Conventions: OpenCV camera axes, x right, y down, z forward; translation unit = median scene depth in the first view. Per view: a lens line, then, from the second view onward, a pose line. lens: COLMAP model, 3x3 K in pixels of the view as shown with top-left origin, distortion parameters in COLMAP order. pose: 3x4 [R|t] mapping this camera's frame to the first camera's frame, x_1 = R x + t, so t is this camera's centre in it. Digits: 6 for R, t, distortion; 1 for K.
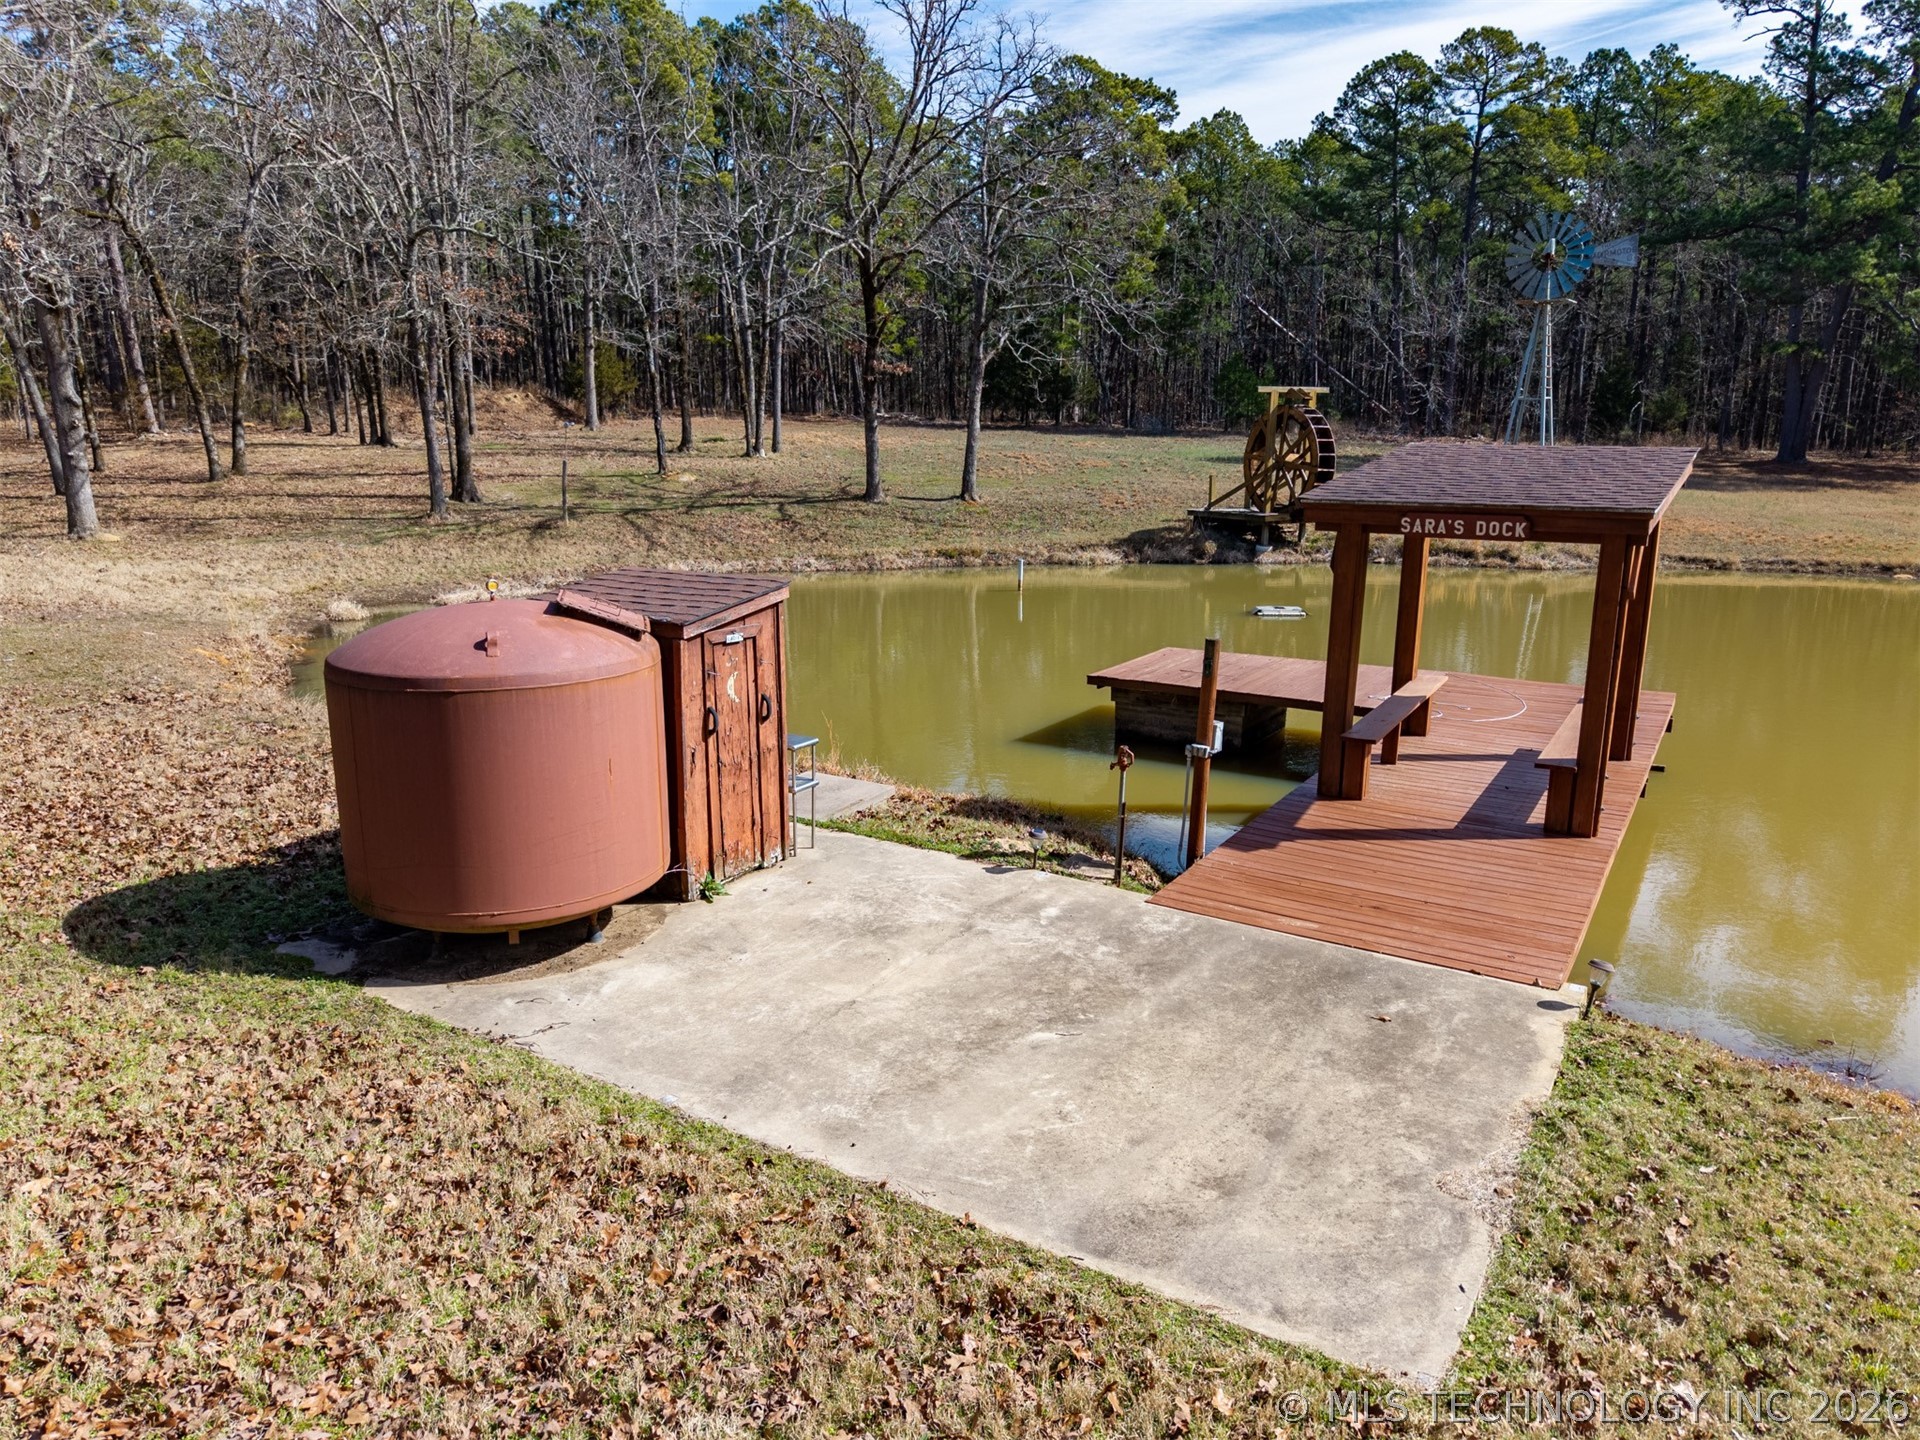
lens RADIAL K [[1298.9, 0, 960.0], [0, 1298.9, 720.0], [0, 0, 1]] dist [-0.007479, -0.000283]
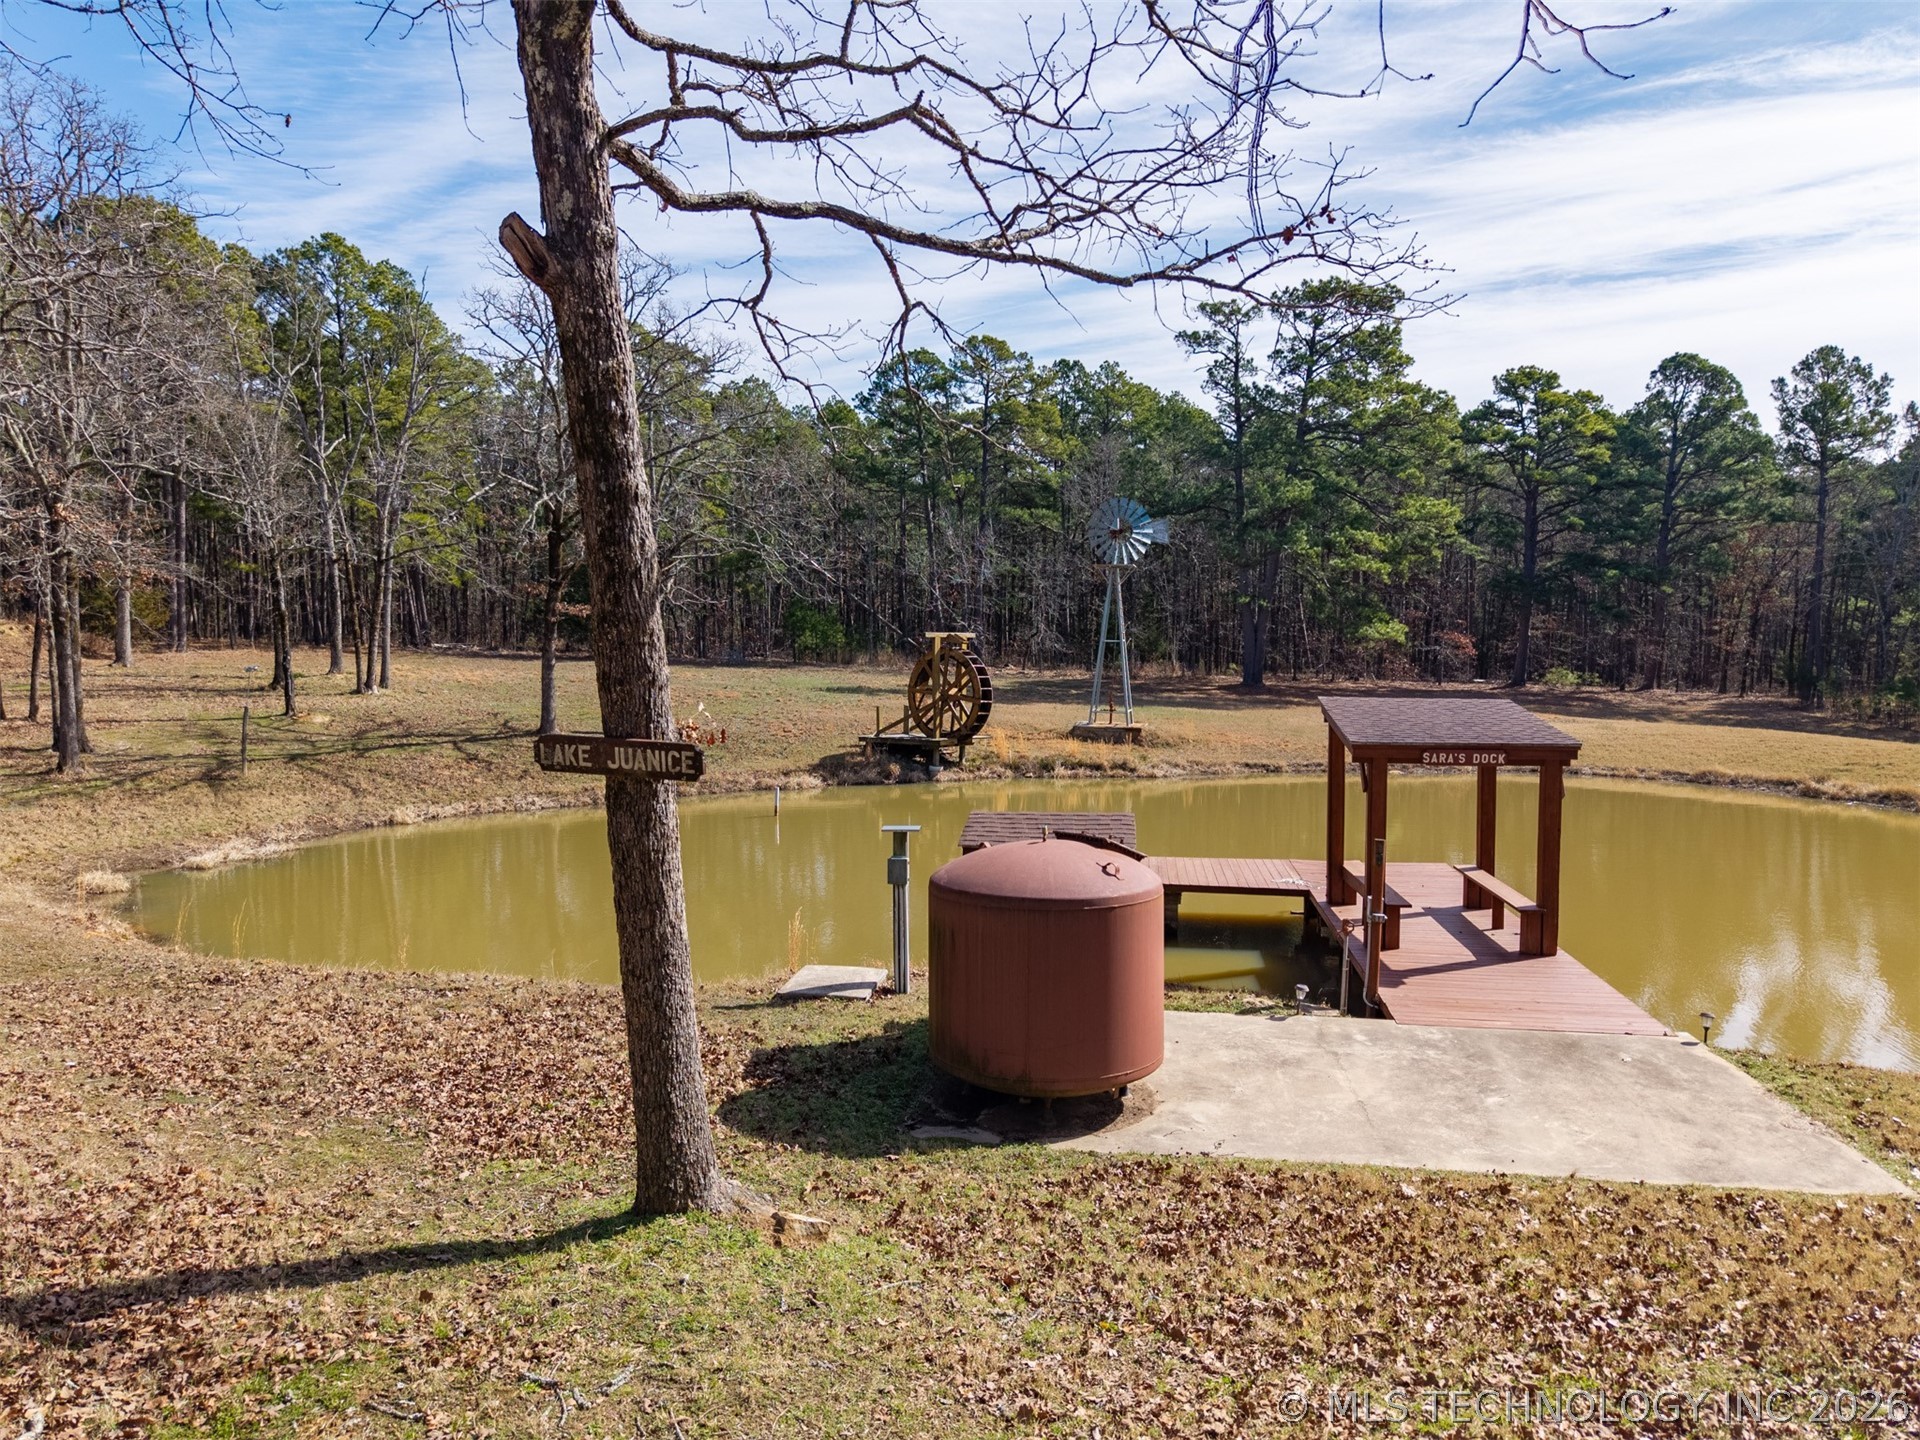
lens RADIAL K [[1269.6, 0, 942.6], [0, 1269.6, 767.4], [0, 0, 1]] dist [-0.004324, -0.001160]
pose [[0.918206, -0.036317, 0.394435, -0.188362], [0.086484, 0.990144, -0.110160, -0.007091], [-0.386547, 0.135262, 0.912297, -0.032726]]
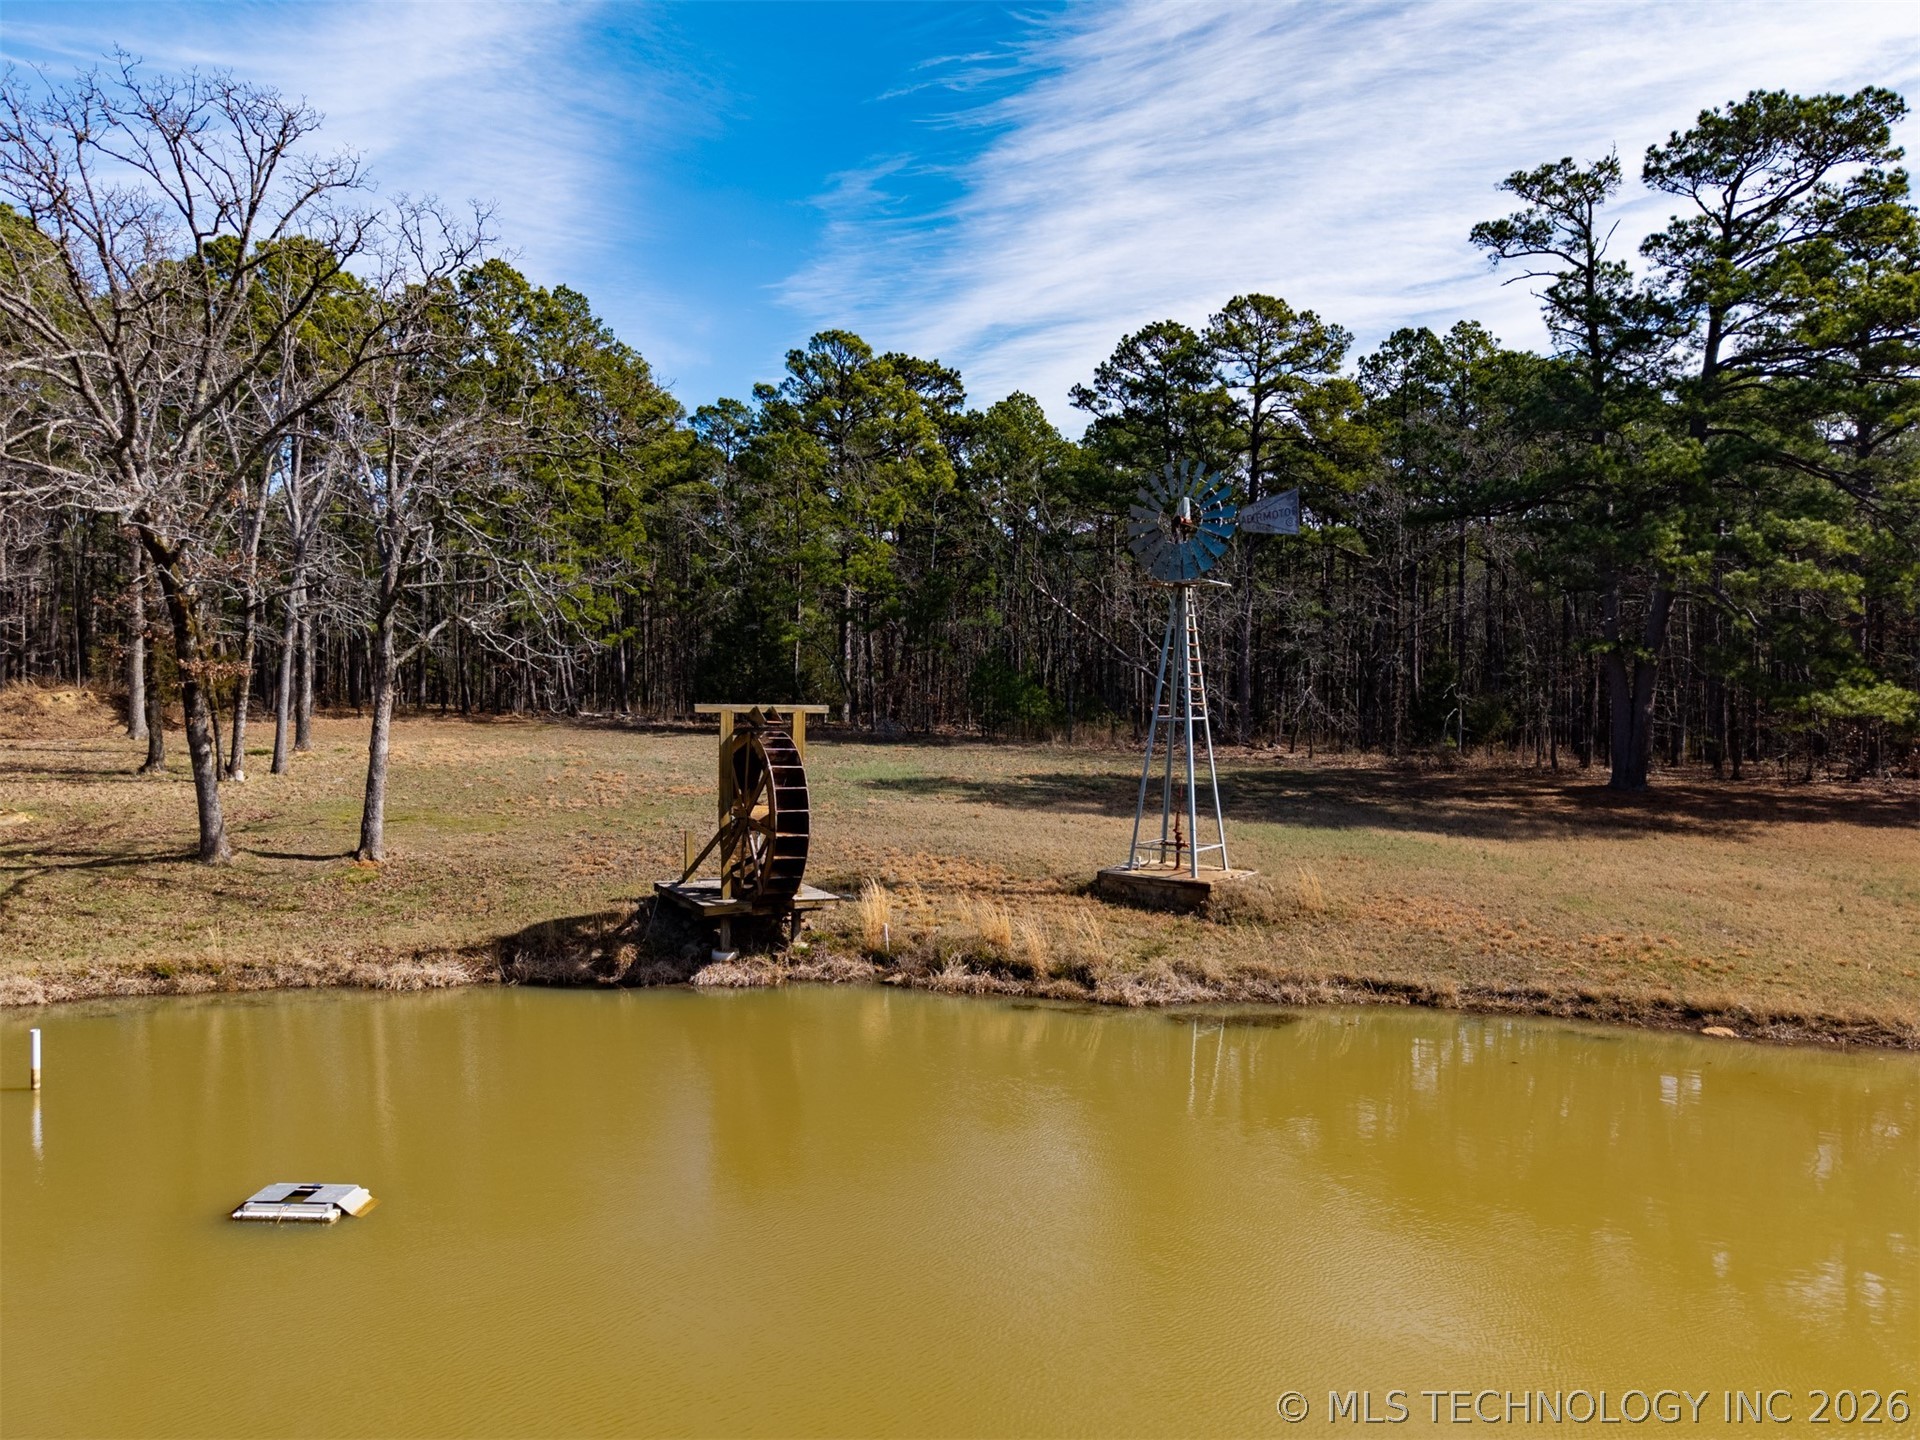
lens RADIAL K [[1286.0, 0, 960.0], [0, 1286.0, 720.0], [0, 0, 1]] dist [0.000744, 0.001744]
pose [[0.999700, 0.007931, 0.023180, 0.297111], [-0.002799, 0.976928, -0.213551, -0.098648], [-0.024339, 0.213422, 0.976657, 0.327648]]
